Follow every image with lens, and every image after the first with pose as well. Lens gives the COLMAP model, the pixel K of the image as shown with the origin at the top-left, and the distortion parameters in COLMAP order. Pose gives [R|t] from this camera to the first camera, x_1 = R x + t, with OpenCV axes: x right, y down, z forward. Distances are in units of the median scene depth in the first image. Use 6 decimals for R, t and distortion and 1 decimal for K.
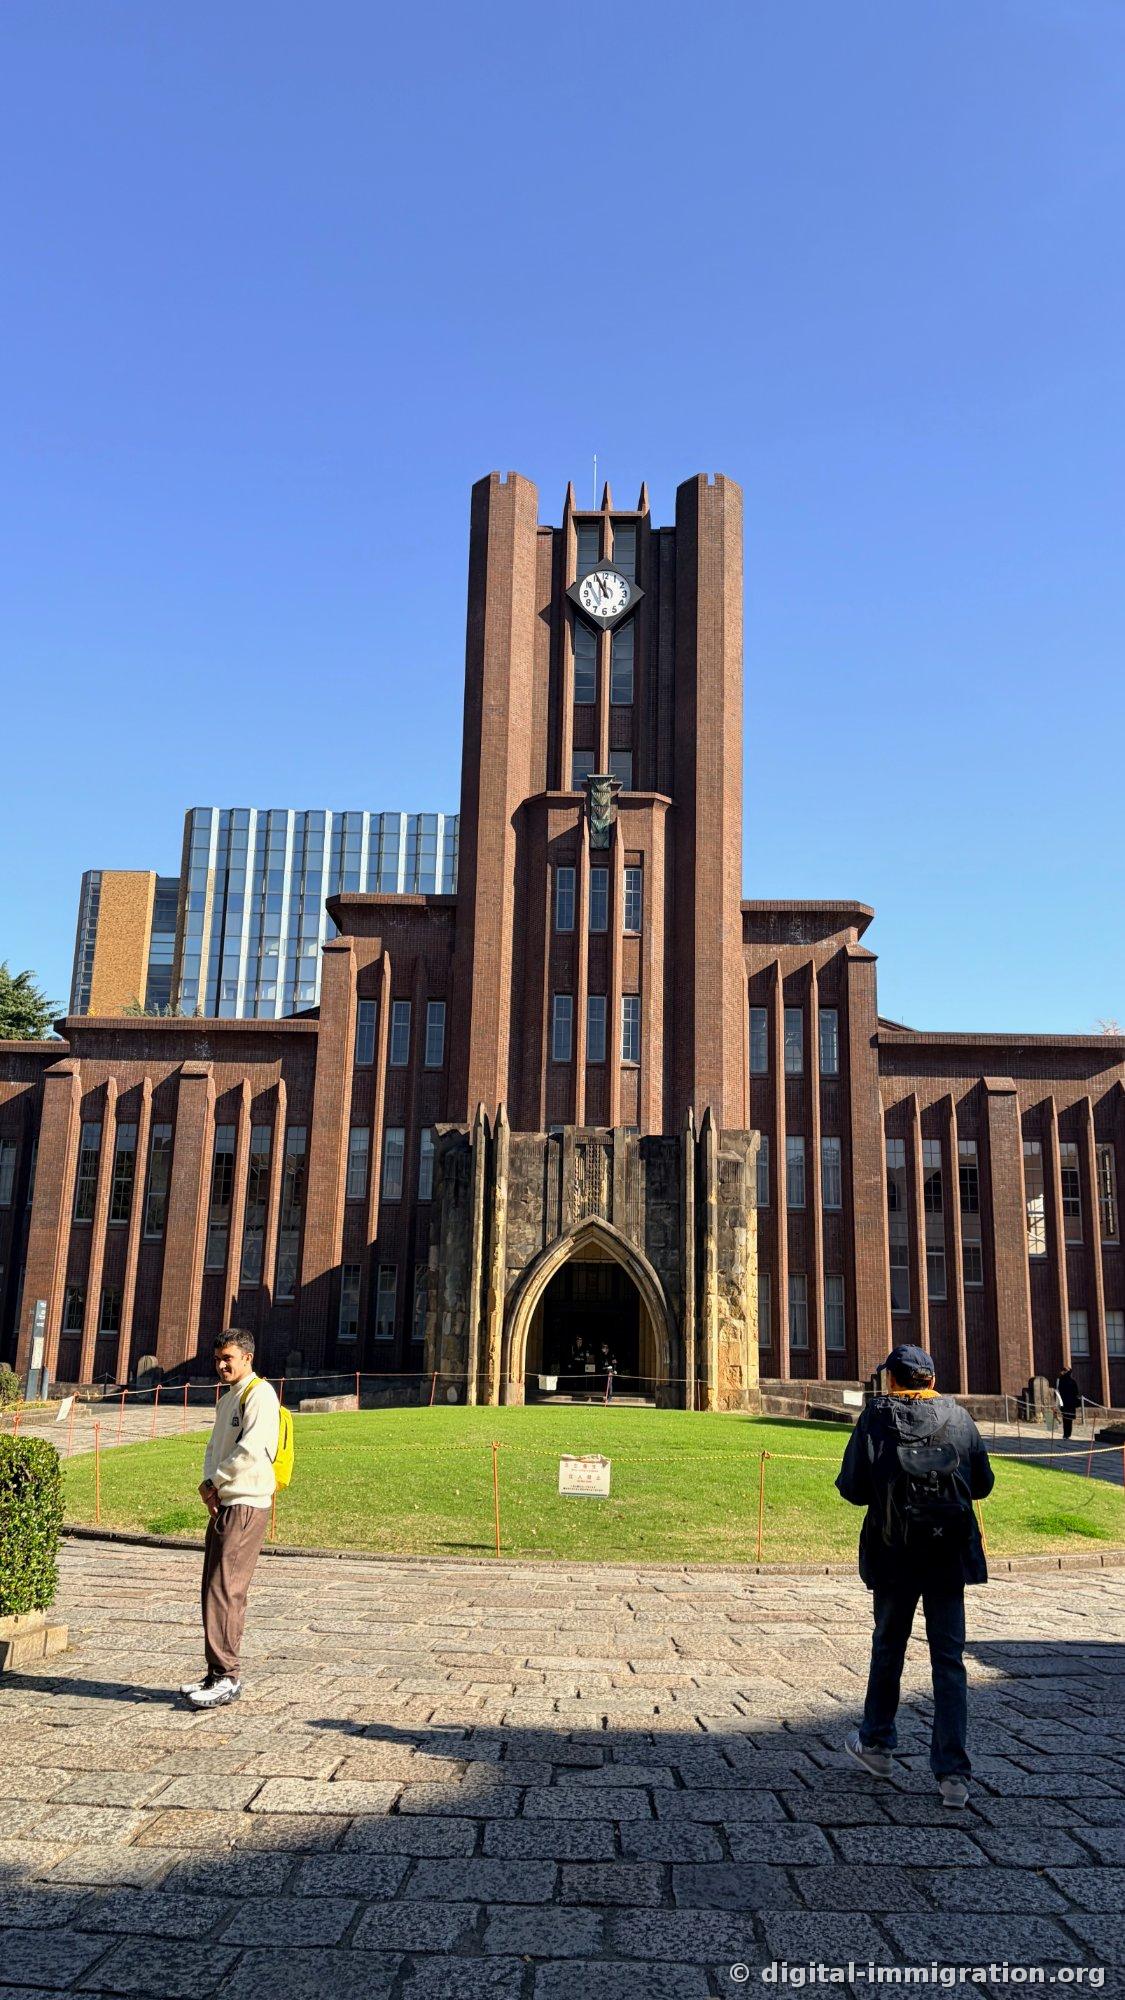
lens RADIAL K [[1480.4, 0, 581.9], [0, 1480.4, 997.9], [0, 0, 1]] dist [0.144716, -0.475535]
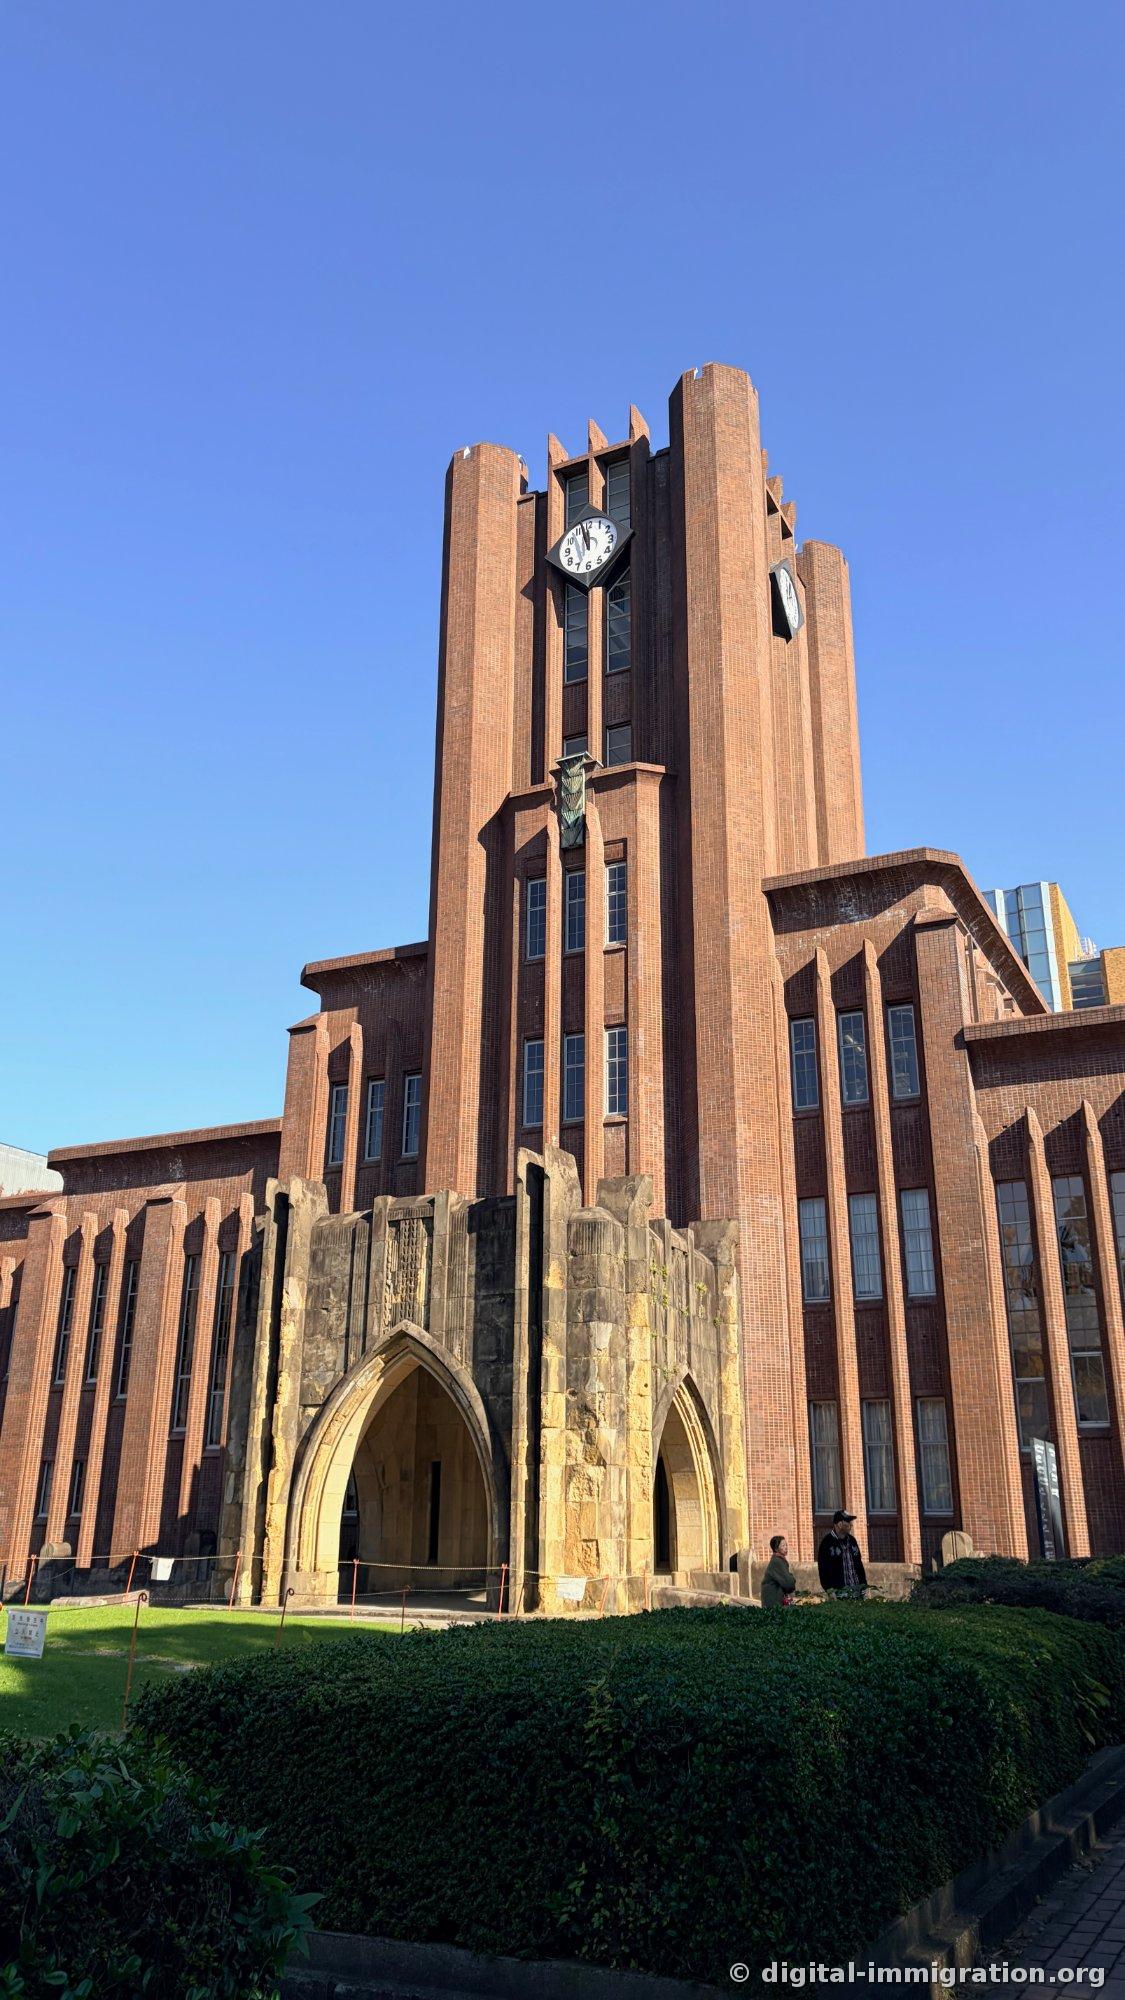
lens RADIAL K [[1480.4, 0, 581.9], [0, 1480.4, 997.9], [0, 0, 1]] dist [0.144716, -0.475535]
pose [[0.907859, -0.160761, -0.387232, 0.312209], [0.114336, 0.983493, -0.140242, 0.087235], [0.403385, 0.083046, 0.911254, 0.320991]]
